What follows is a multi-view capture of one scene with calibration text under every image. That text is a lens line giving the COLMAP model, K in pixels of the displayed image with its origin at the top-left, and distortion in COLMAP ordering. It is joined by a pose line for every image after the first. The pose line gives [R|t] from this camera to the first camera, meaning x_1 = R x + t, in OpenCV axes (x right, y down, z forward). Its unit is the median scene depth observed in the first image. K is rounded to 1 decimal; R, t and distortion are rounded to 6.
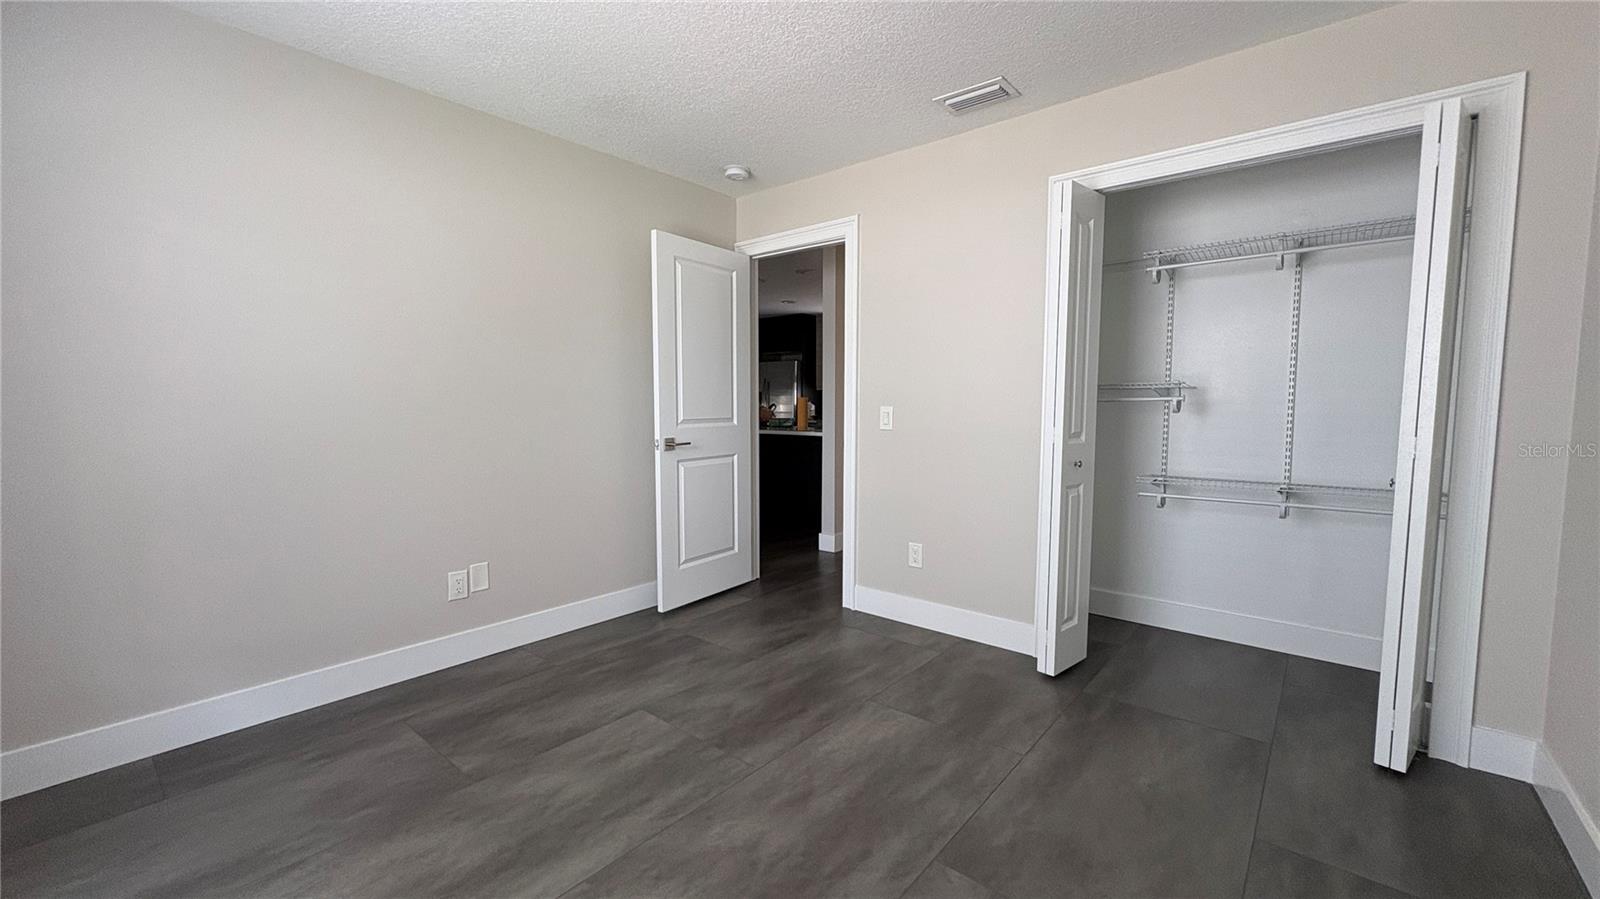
lens RADIAL K [[641.1, 0, 801.6], [0, 641.1, 450.2], [0, 0, 1]] dist [-0.000406, -0.000035]
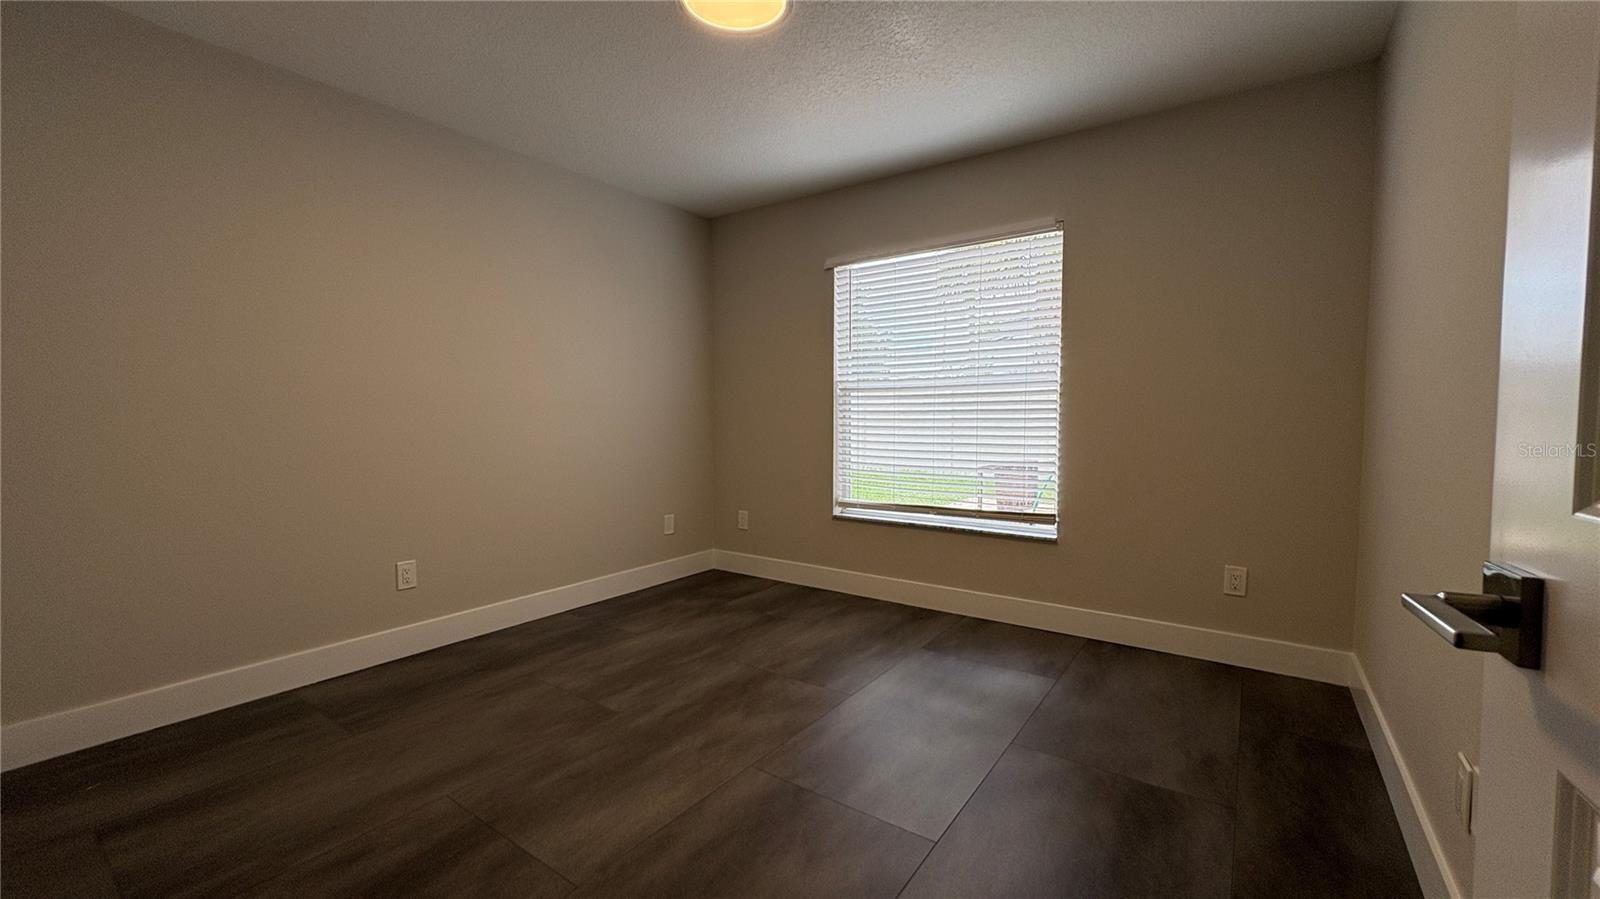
lens RADIAL K [[641.1, 0, 801.6], [0, 641.1, 450.2], [0, 0, 1]] dist [-0.000406, -0.000035]
pose [[-0.996769, 0.003556, -0.080244, -0.046407], [-0.006539, 0.992111, 0.125189, -0.073299], [0.080057, 0.125309, -0.988882, 1.342045]]
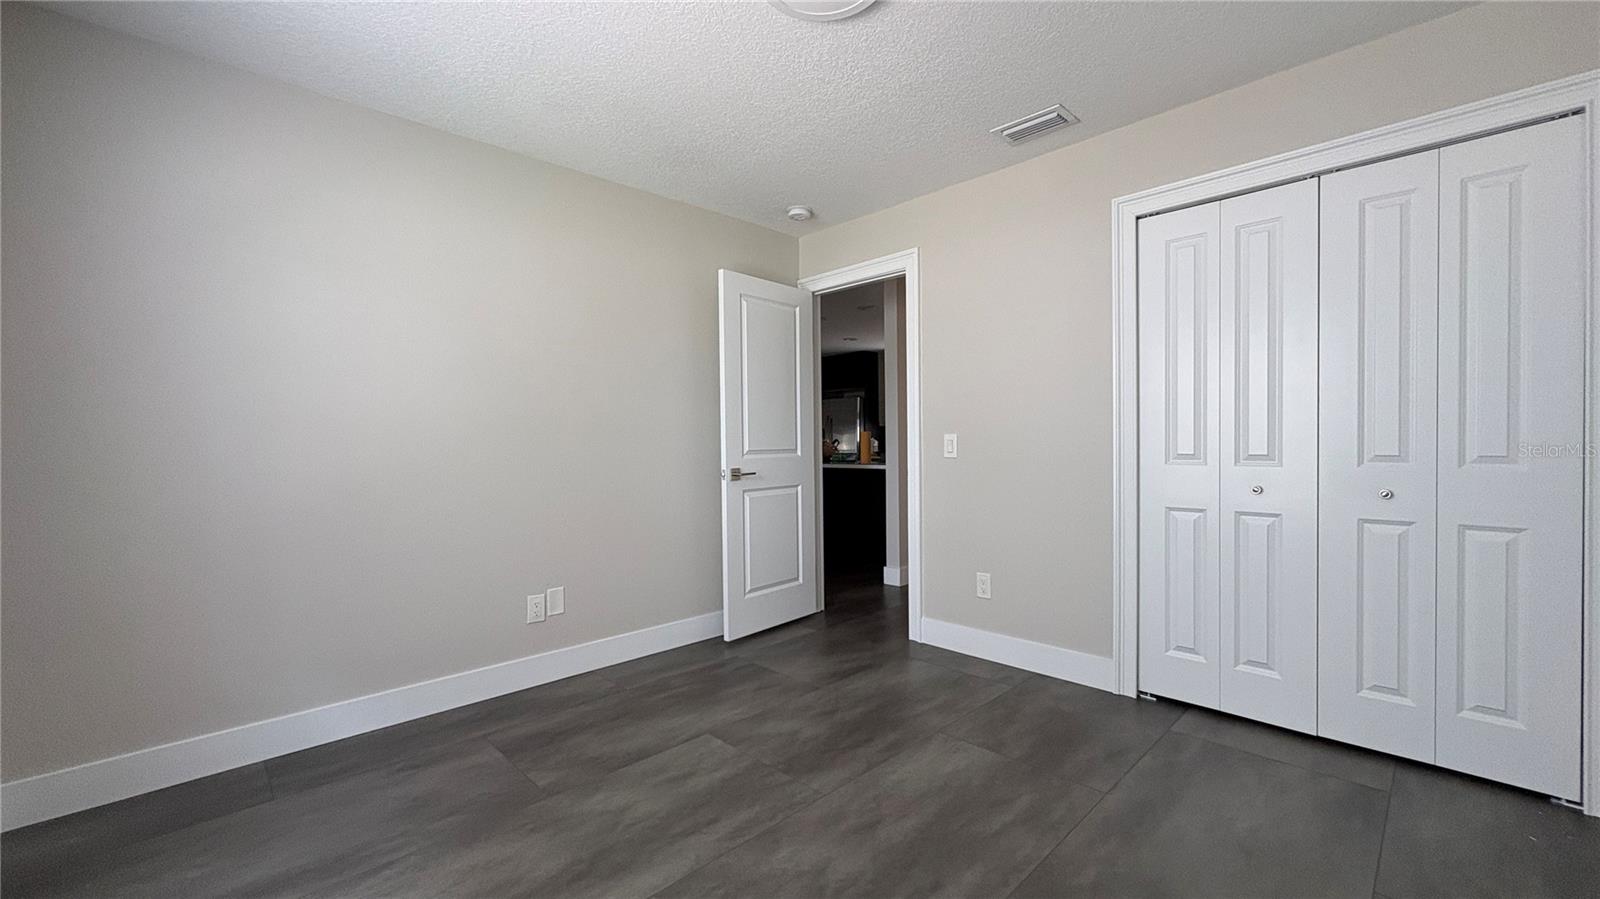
lens RADIAL K [[641.1, 0, 801.6], [0, 641.1, 450.2], [0, 0, 1]] dist [-0.000406, -0.000035]
pose [[0.995130, -0.012029, -0.097834, -0.000321], [0.005826, 0.997968, -0.063445, 0.021266], [0.098398, 0.062566, 0.993178, -0.010546]]
